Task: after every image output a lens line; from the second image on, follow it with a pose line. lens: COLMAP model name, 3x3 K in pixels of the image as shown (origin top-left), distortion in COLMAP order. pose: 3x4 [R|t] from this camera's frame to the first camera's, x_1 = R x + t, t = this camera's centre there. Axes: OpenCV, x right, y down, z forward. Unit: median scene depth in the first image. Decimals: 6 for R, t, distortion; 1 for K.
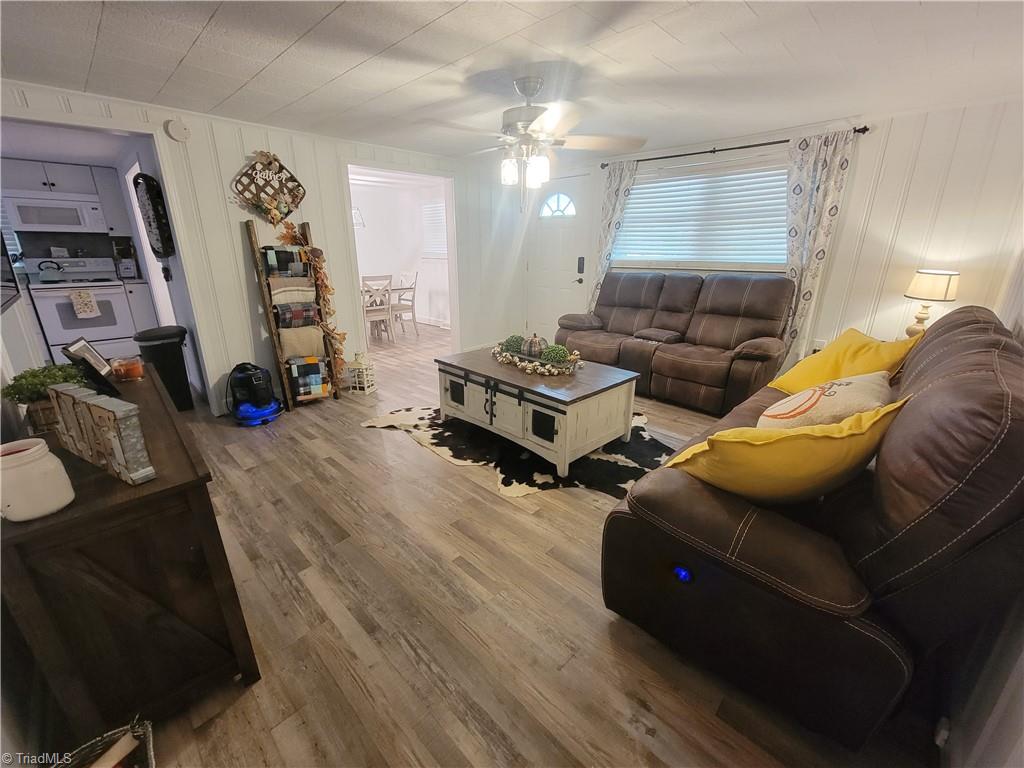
lens RADIAL K [[430.0, 0, 499.9], [0, 430.0, 368.1], [0, 0, 1]] dist [0.014416, -0.000216]
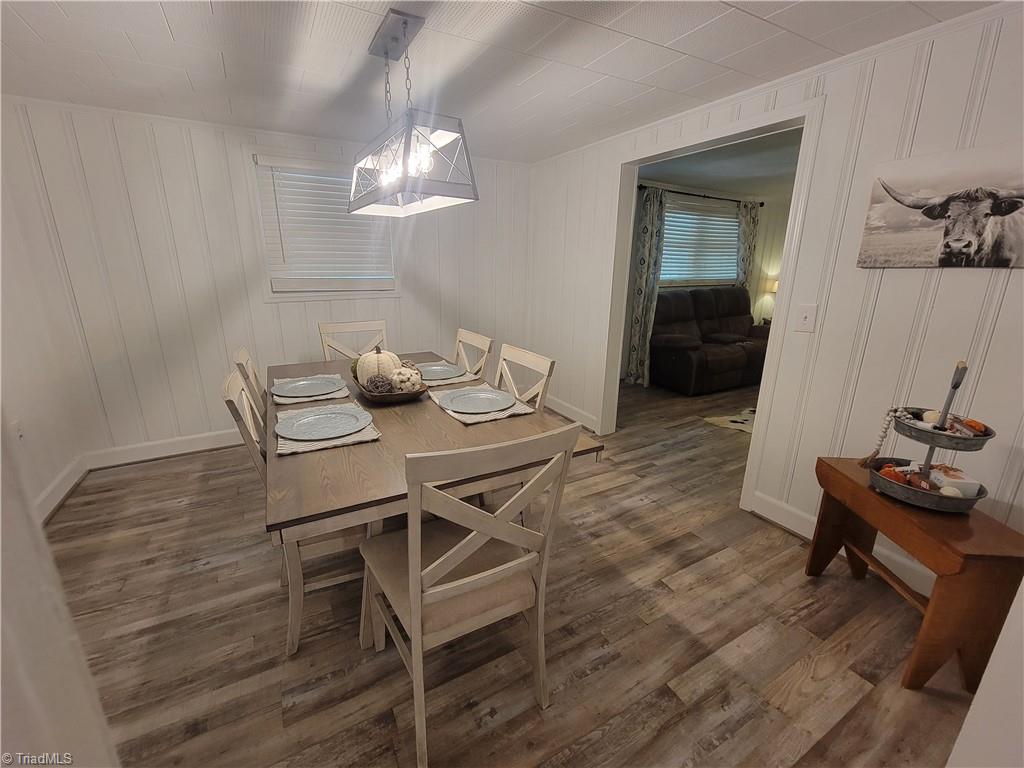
lens RADIAL K [[418.9, 0, 487.2], [0, 418.9, 384.2], [0, 0, 1]] dist [-0.019872, -0.000083]
pose [[0.312434, -0.255924, 0.914816, -1.248078], [0.258306, 0.949627, 0.177444, -0.432837], [-0.914146, 0.180863, 0.362802, 1.532164]]
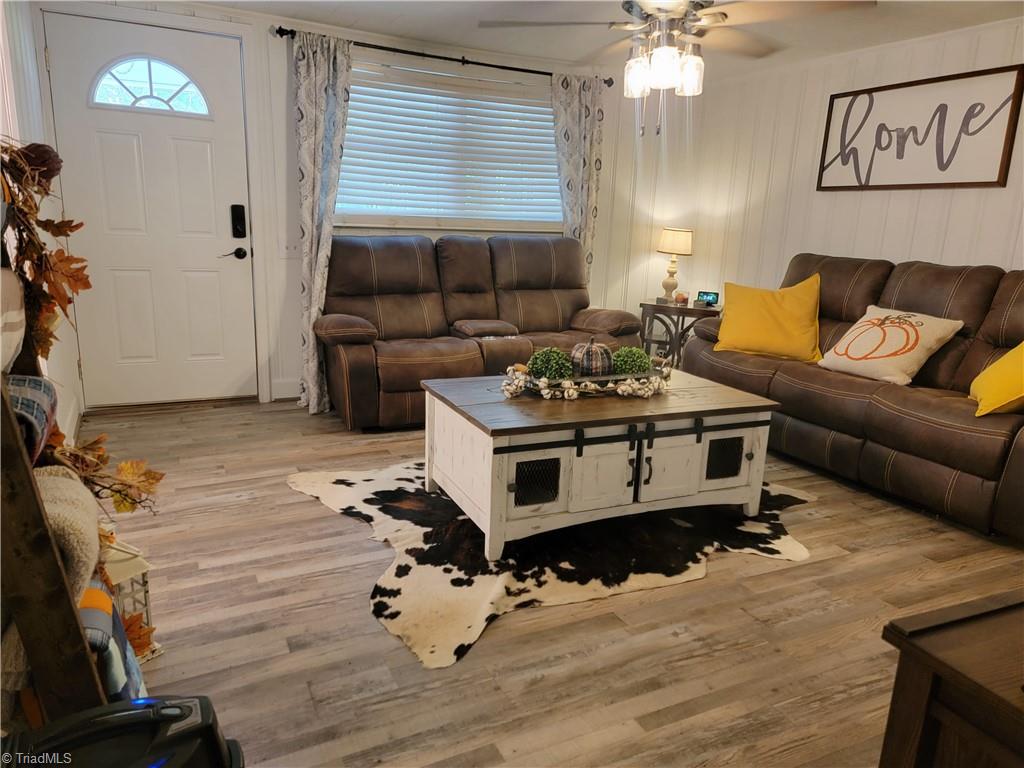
lens RADIAL K [[724.7, 0, 516.0], [0, 724.7, 386.5], [0, 0, 1]] dist [0.086791, -0.073934]
pose [[0.318773, -0.203867, 0.925647, -0.849384], [0.221046, 0.965656, 0.136555, -0.165712], [-0.921696, 0.161080, 0.352889, 0.719959]]
